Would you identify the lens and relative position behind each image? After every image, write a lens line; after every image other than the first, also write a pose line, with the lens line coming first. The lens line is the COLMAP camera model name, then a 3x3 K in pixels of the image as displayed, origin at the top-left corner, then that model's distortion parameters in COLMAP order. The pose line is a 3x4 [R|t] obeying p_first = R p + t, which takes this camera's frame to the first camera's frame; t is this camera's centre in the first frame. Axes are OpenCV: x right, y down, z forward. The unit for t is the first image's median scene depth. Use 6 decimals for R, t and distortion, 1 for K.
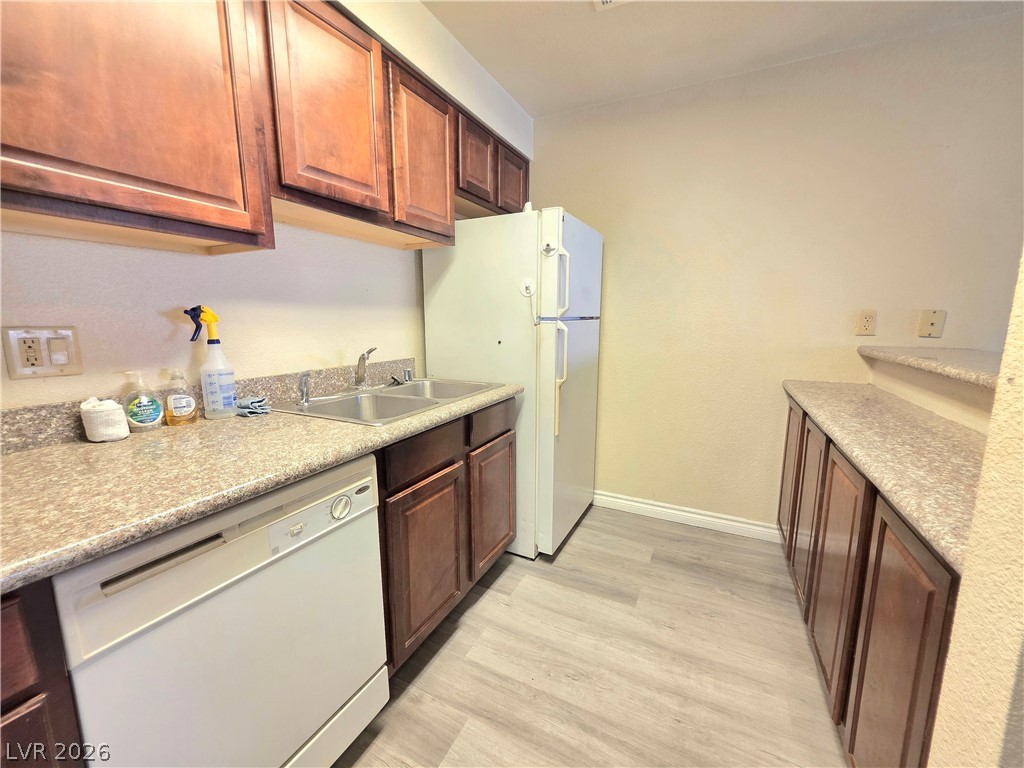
lens RADIAL K [[407.9, 0, 510.0], [0, 407.9, 379.4], [0, 0, 1]] dist [0.002412, -0.000082]
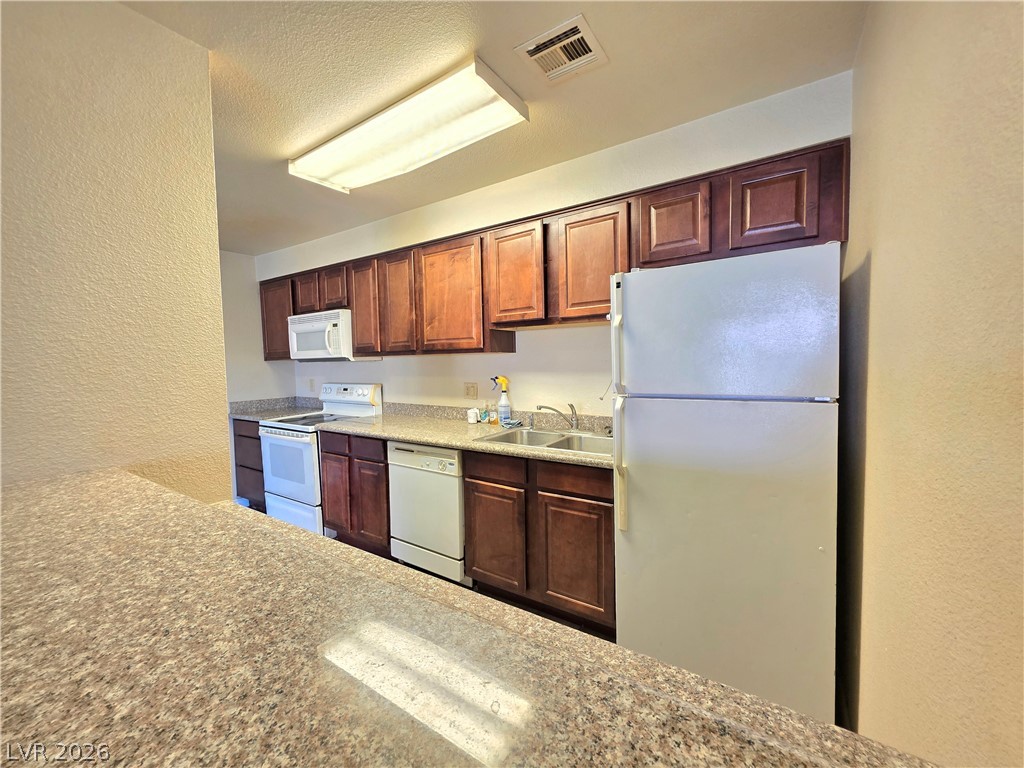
lens RADIAL K [[407.9, 0, 508.4], [0, 407.9, 381.1], [0, 0, 1]] dist [0.002412, -0.000082]
pose [[-0.112857, 0.053366, -0.992177, 1.114474], [-0.130231, 0.989148, 0.068016, -0.227956], [0.985040, 0.136889, -0.104683, 0.935824]]
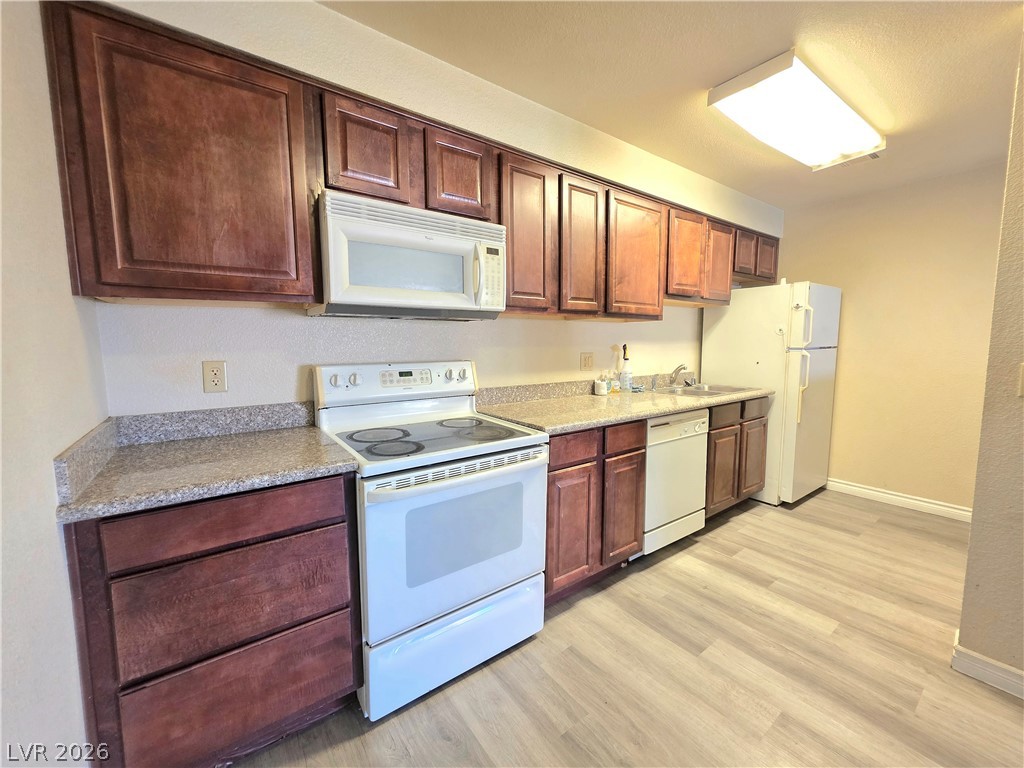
lens RADIAL K [[407.9, 0, 508.8], [0, 407.9, 382.5], [0, 0, 1]] dist [0.002412, -0.000082]
pose [[0.890537, 0.040790, -0.453079, -0.195169], [-0.063877, 0.997317, -0.035764, 0.124941], [0.450404, 0.060791, 0.890753, -1.024267]]
